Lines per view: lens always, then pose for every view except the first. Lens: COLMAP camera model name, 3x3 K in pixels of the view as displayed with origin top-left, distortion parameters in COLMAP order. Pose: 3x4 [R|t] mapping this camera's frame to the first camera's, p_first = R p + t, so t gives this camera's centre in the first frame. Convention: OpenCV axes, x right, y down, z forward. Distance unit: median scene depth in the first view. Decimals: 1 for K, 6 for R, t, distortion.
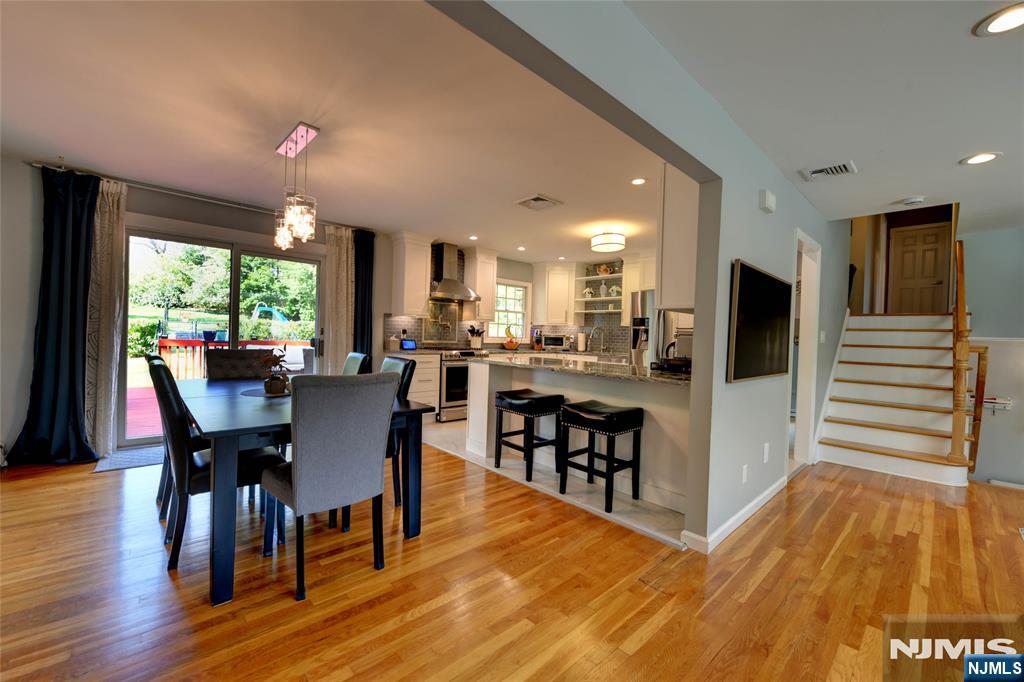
lens RADIAL K [[407.1, 0, 508.4], [0, 407.1, 339.1], [0, 0, 1]] dist [-0.007847, -0.001800]
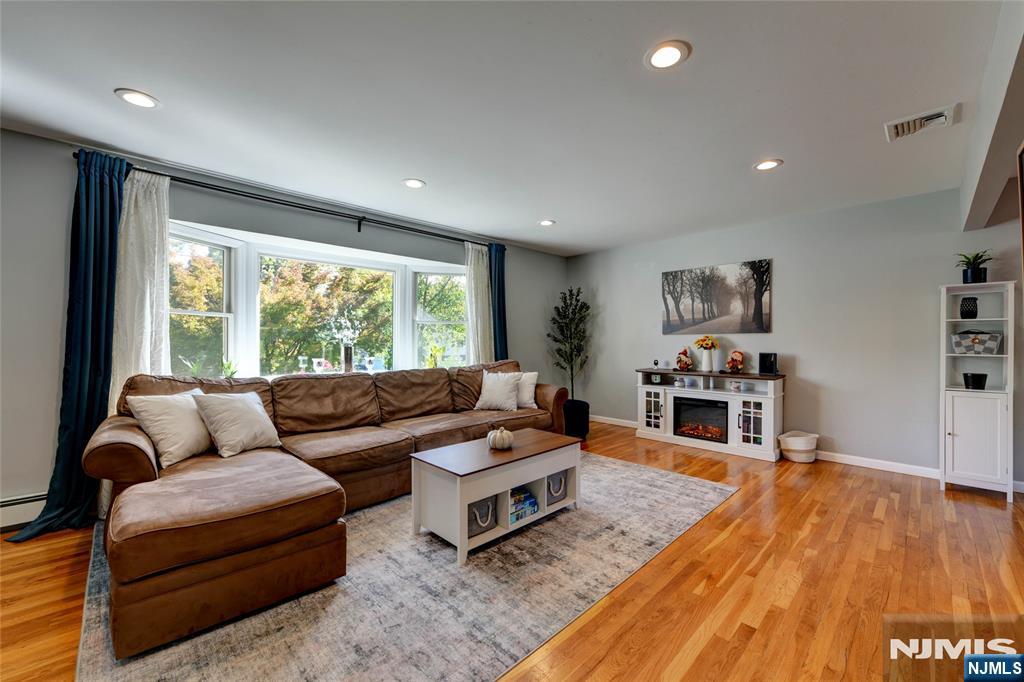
lens RADIAL K [[407.1, 0, 510.4], [0, 407.1, 343.4], [0, 0, 1]] dist [-0.007847, -0.001800]
pose [[-0.999105, -0.032763, -0.026762, 0.547288], [-0.033129, 0.999362, 0.013367, 0.010863], [0.026307, 0.014241, -0.999552, 0.692989]]
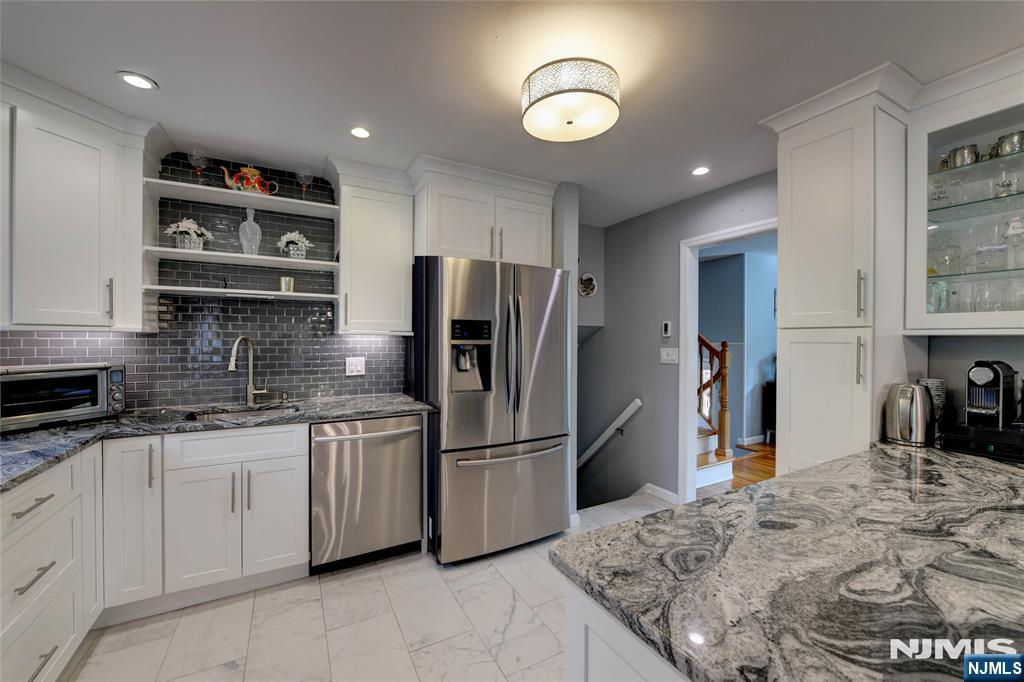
lens RADIAL K [[407.1, 0, 518.2], [0, 407.1, 340.8], [0, 0, 1]] dist [-0.007847, -0.001800]
pose [[0.225343, -0.033025, 0.973720, -0.101147], [0.012373, 0.999442, 0.031034, -0.047112], [-0.974201, 0.005055, 0.225626, 0.937610]]
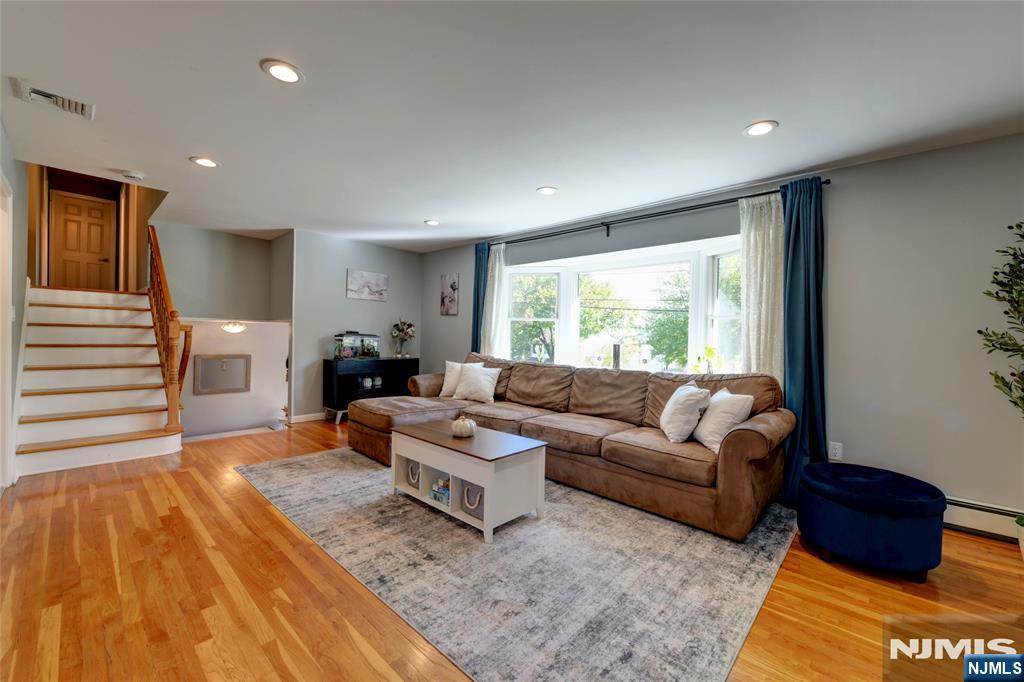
lens RADIAL K [[407.1, 0, 520.9], [0, 407.1, 345.0], [0, 0, 1]] dist [-0.007847, -0.001800]
pose [[-0.090812, -0.055130, 0.994341, -0.046194], [-0.017684, 0.998398, 0.053740, -0.003778], [-0.995711, -0.012704, -0.091641, 0.110878]]
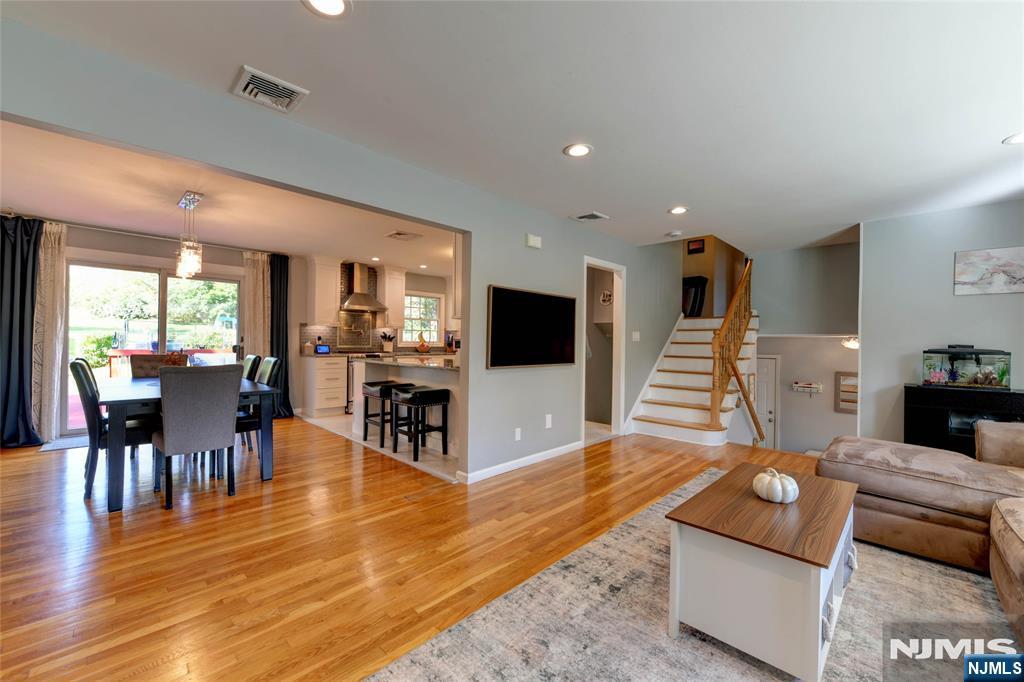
lens RADIAL K [[407.1, 0, 511.1], [0, 407.1, 339.1], [0, 0, 1]] dist [-0.007847, -0.001800]
pose [[0.998648, -0.018318, 0.048658, 0.276595], [0.018933, 0.999746, -0.012214, 0.010246], [-0.048422, 0.013119, 0.998741, -0.234196]]
